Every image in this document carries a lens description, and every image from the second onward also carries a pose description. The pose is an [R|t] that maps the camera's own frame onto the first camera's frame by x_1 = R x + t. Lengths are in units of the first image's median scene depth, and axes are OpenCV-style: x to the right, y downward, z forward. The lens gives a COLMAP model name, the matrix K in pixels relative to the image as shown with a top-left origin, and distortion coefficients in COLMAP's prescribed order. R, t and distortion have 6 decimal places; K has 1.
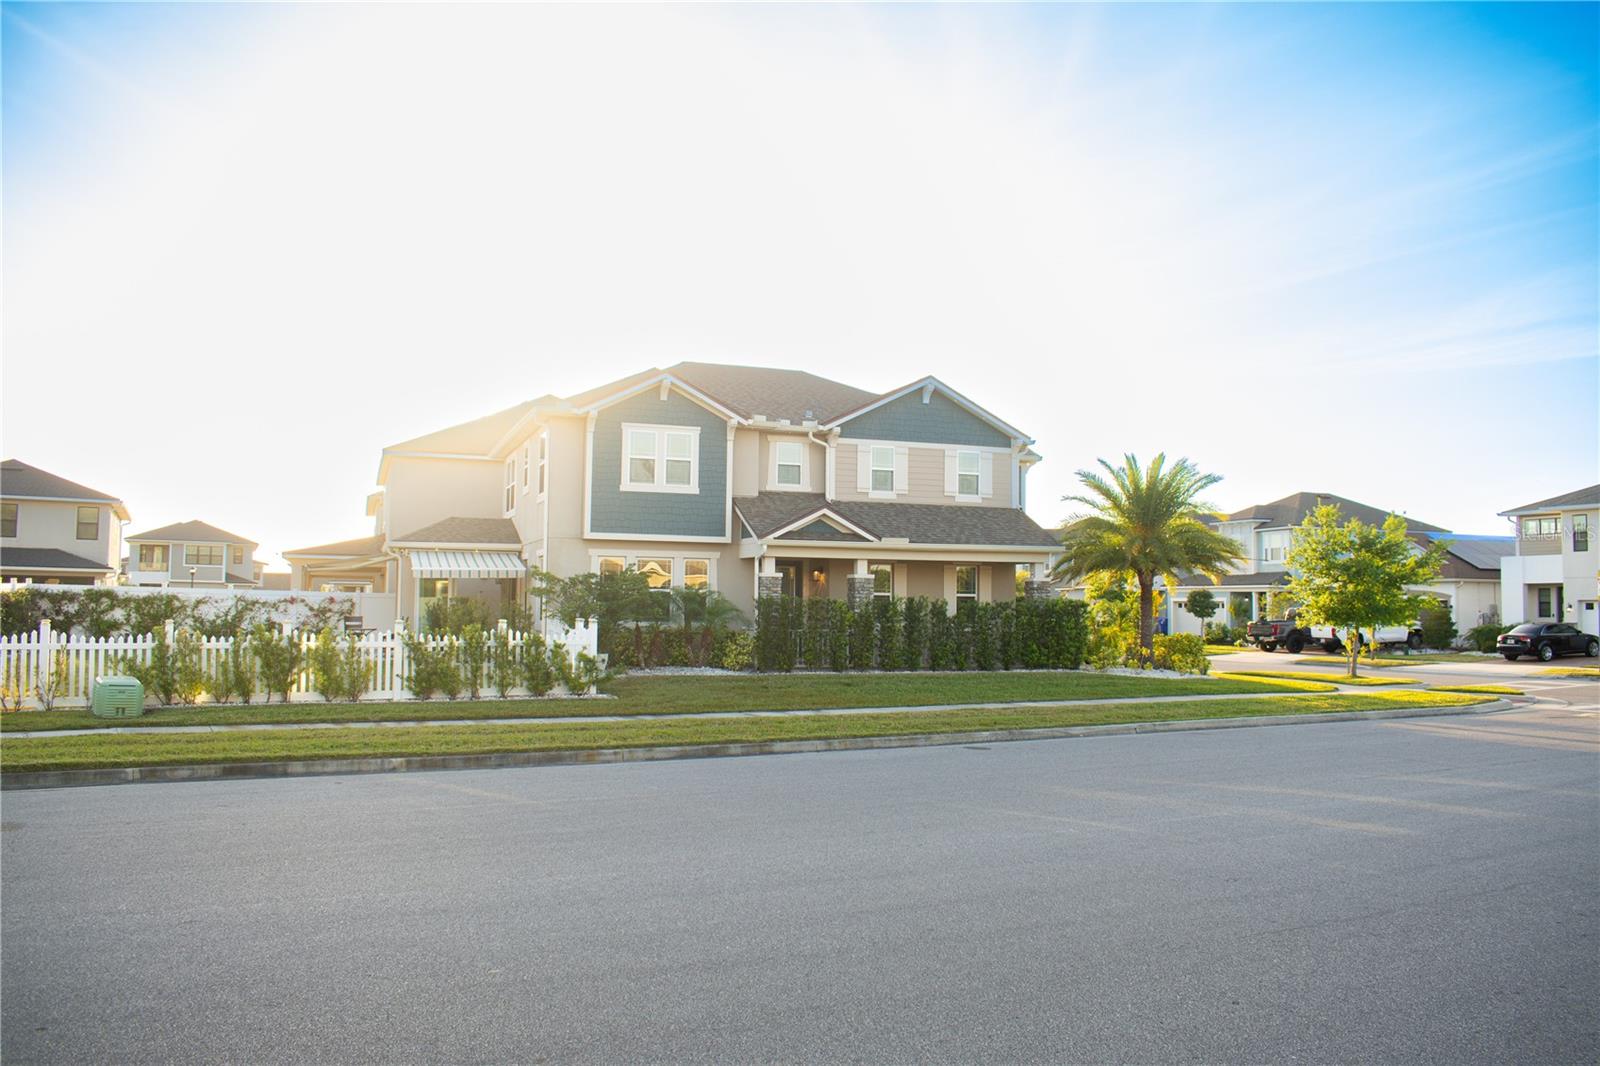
lens RADIAL K [[1247.9, 0, 806.6], [0, 1247.9, 528.3], [0, 0, 1]] dist [-0.096862, 0.014960]
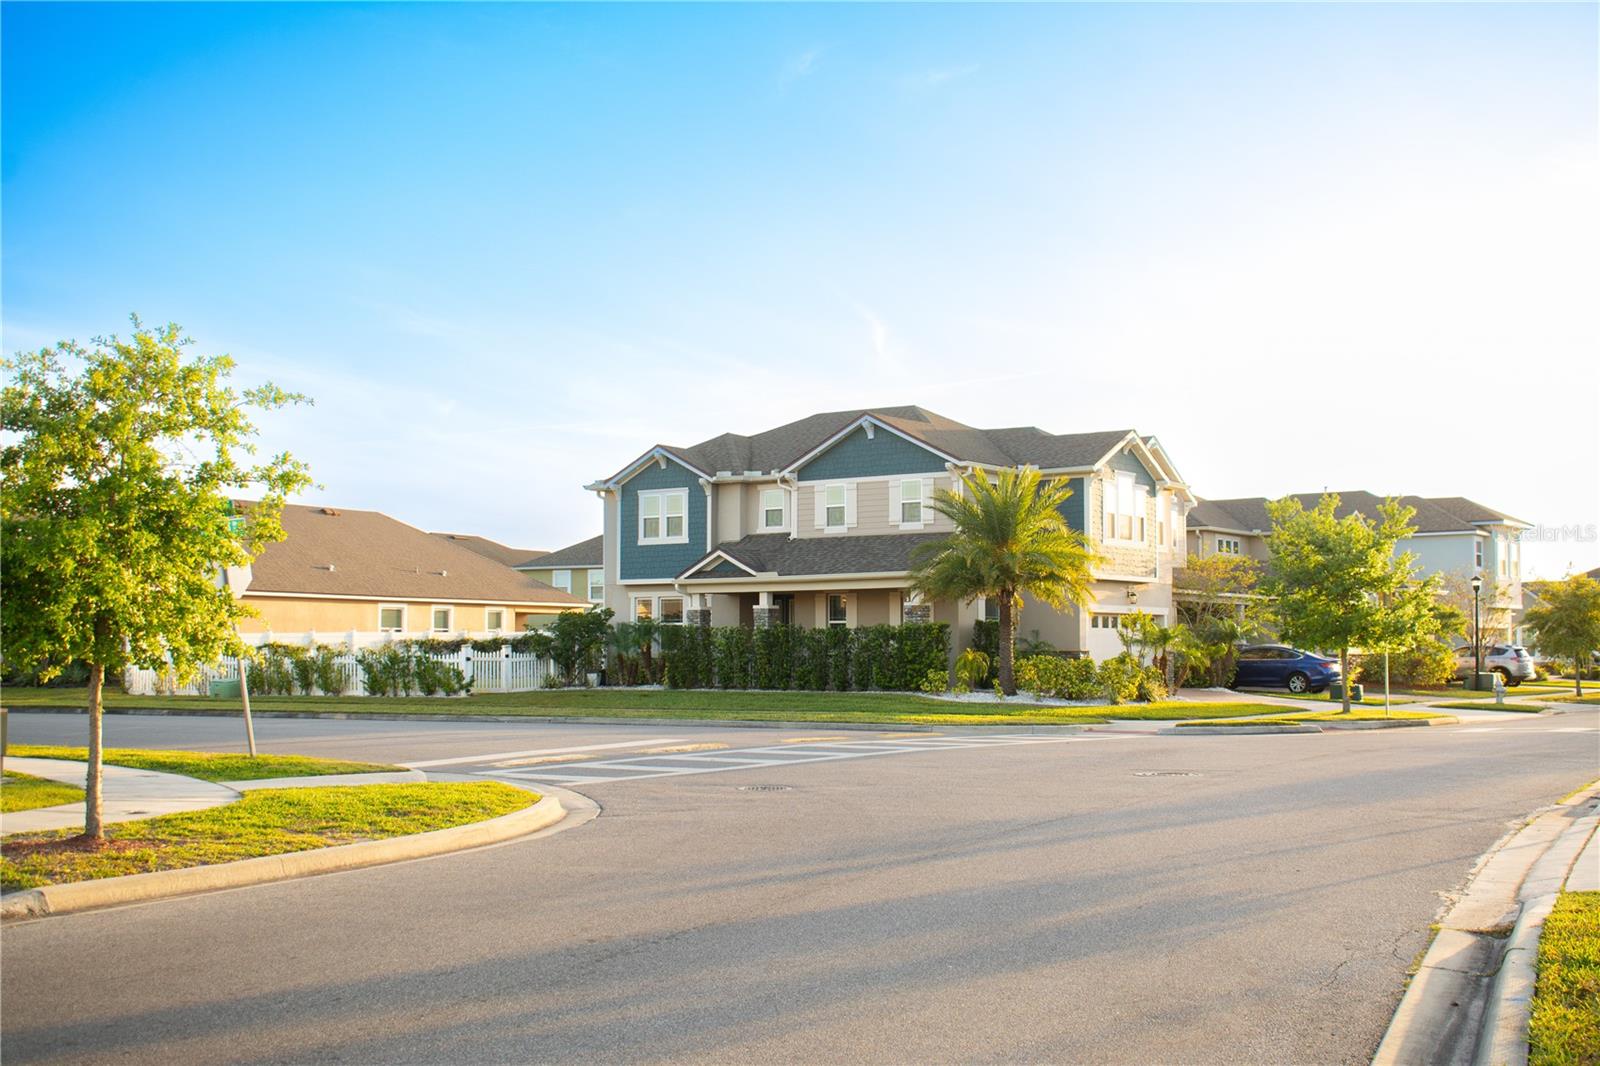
lens RADIAL K [[1878.3, 0, 802.6], [0, 1878.3, 534.6], [0, 0, 1]] dist [-0.052570, 0.000000]
pose [[0.566775, -0.063947, -0.821387, 1.485451], [0.058584, 0.997588, -0.037241, 0.038808], [0.821787, -0.027013, 0.569154, 0.059857]]
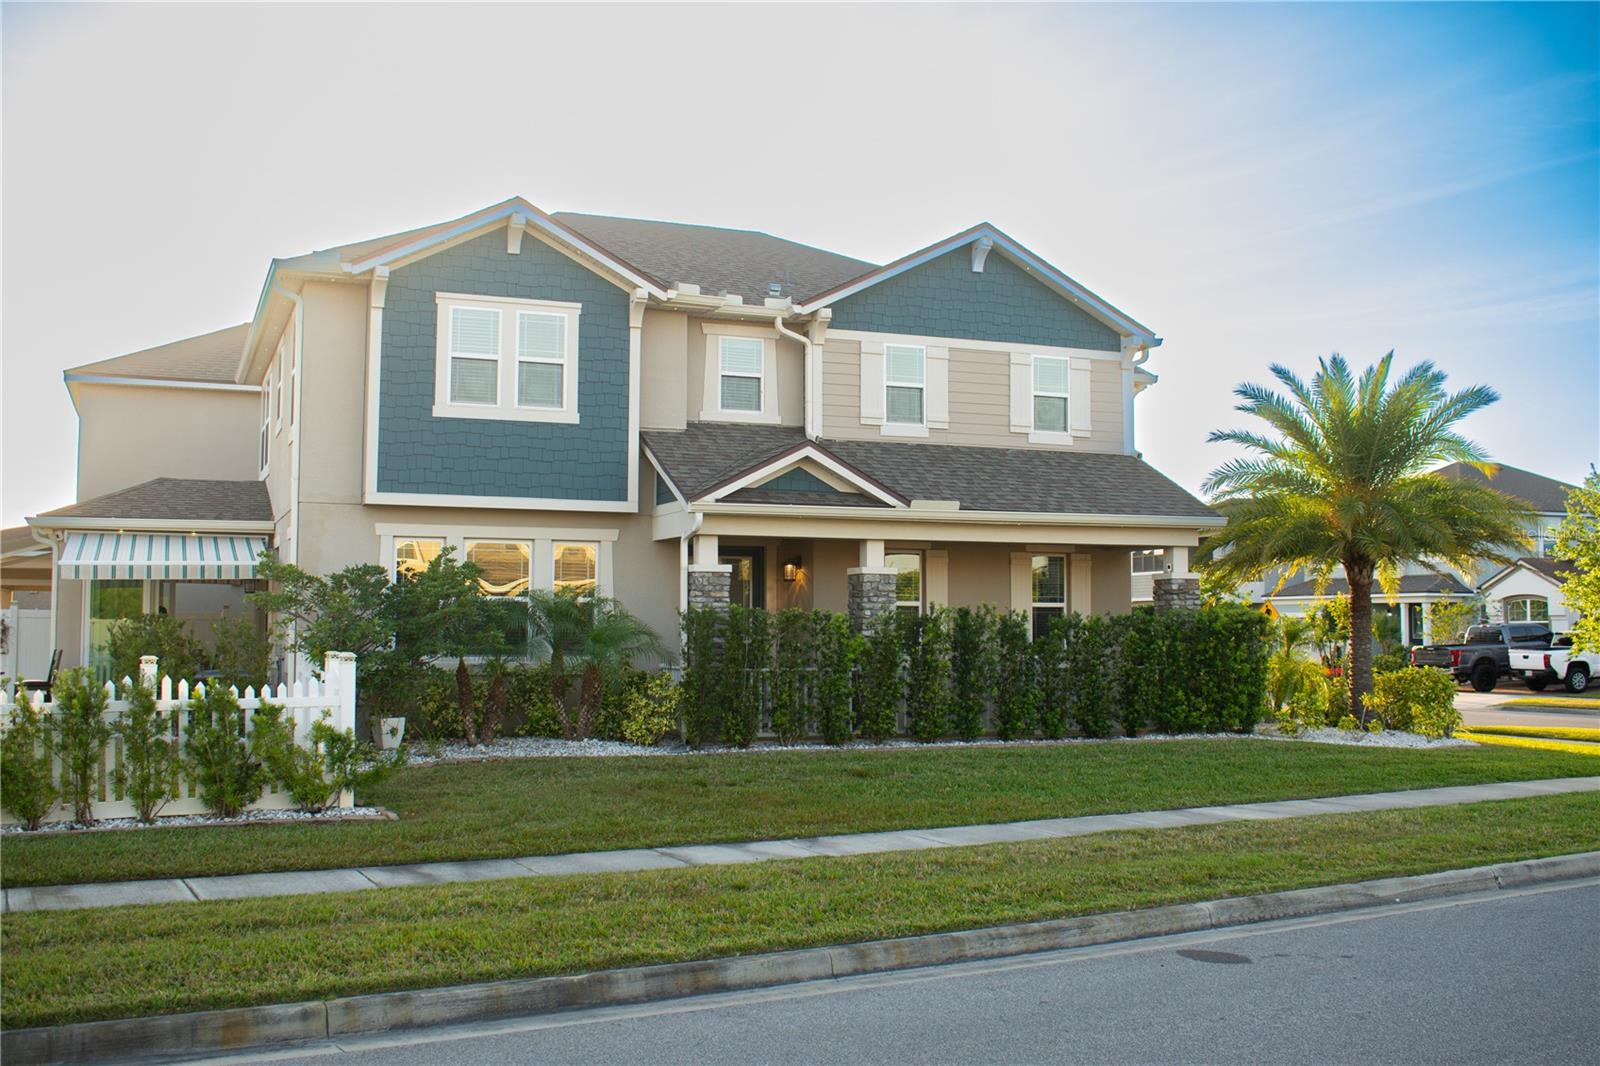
lens RADIAL K [[1591.1, 0, 810.7], [0, 1591.1, 523.5], [0, 0, 1]] dist [-0.074423, 0.000000]
pose [[0.999252, -0.005540, 0.038283, -0.011045], [0.005706, 0.999975, -0.004225, 0.020508], [-0.038258, 0.004441, 0.999258, 0.297428]]
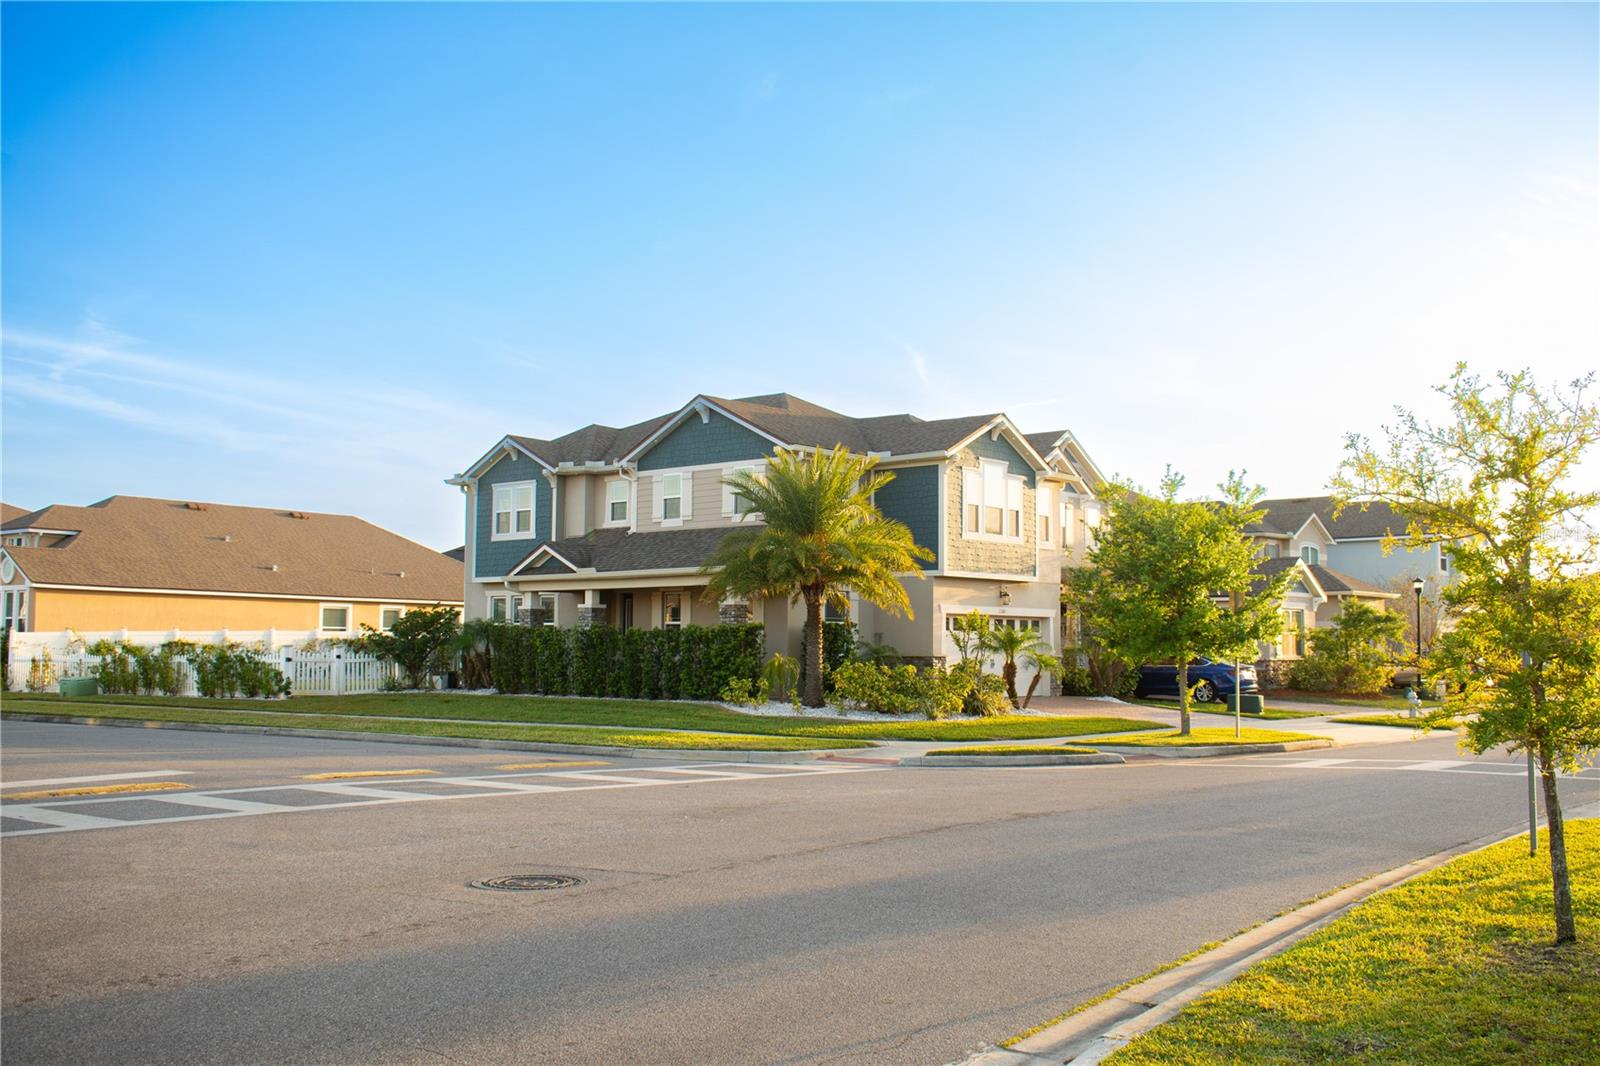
lens RADIAL K [[1558.7, 0, 797.0], [0, 1558.7, 530.3], [0, 0, 1]] dist [-0.065819, 0.000000]
pose [[0.493625, -0.075660, -0.866377, 1.279856], [0.054451, 0.996943, -0.056038, 0.058325], [0.867968, -0.019513, 0.496236, 0.509370]]
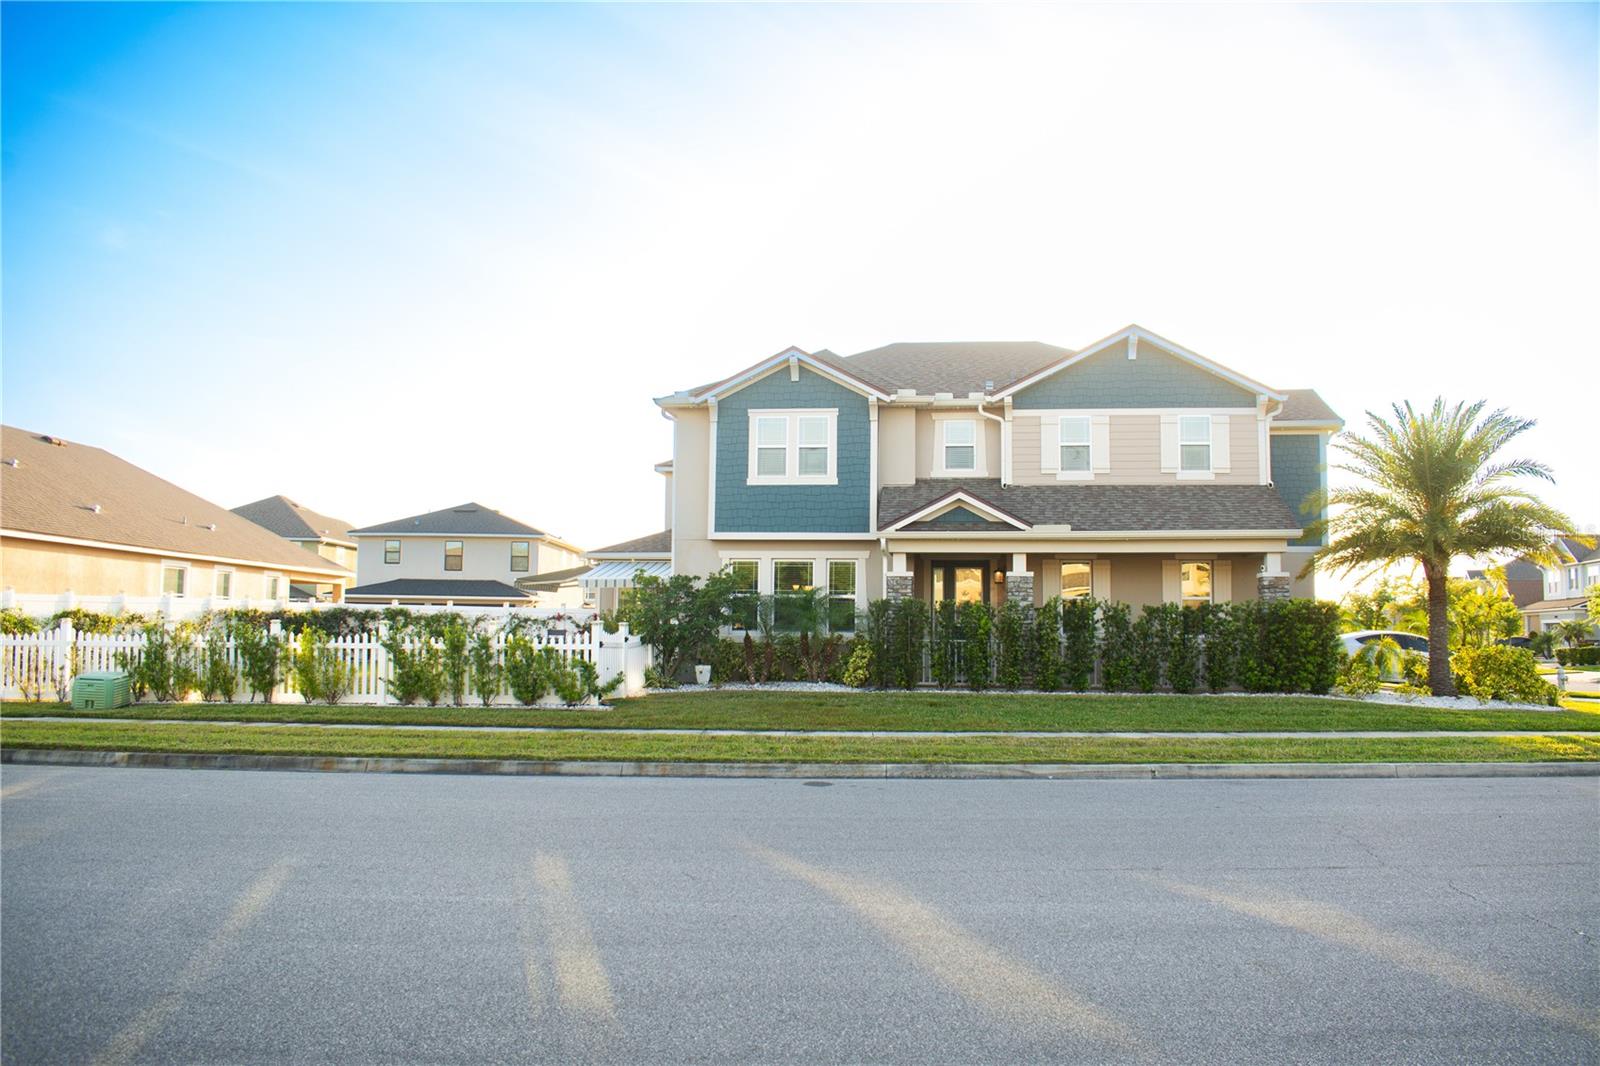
lens RADIAL K [[1247.9, 0, 811.4], [0, 1247.9, 536.2], [0, 0, 1]] dist [-0.096862, 0.014960]
pose [[0.891848, -0.037710, -0.450761, 0.292615], [0.028023, 0.999211, -0.028147, 0.033056], [0.451466, 0.012471, 0.892201, 0.217959]]
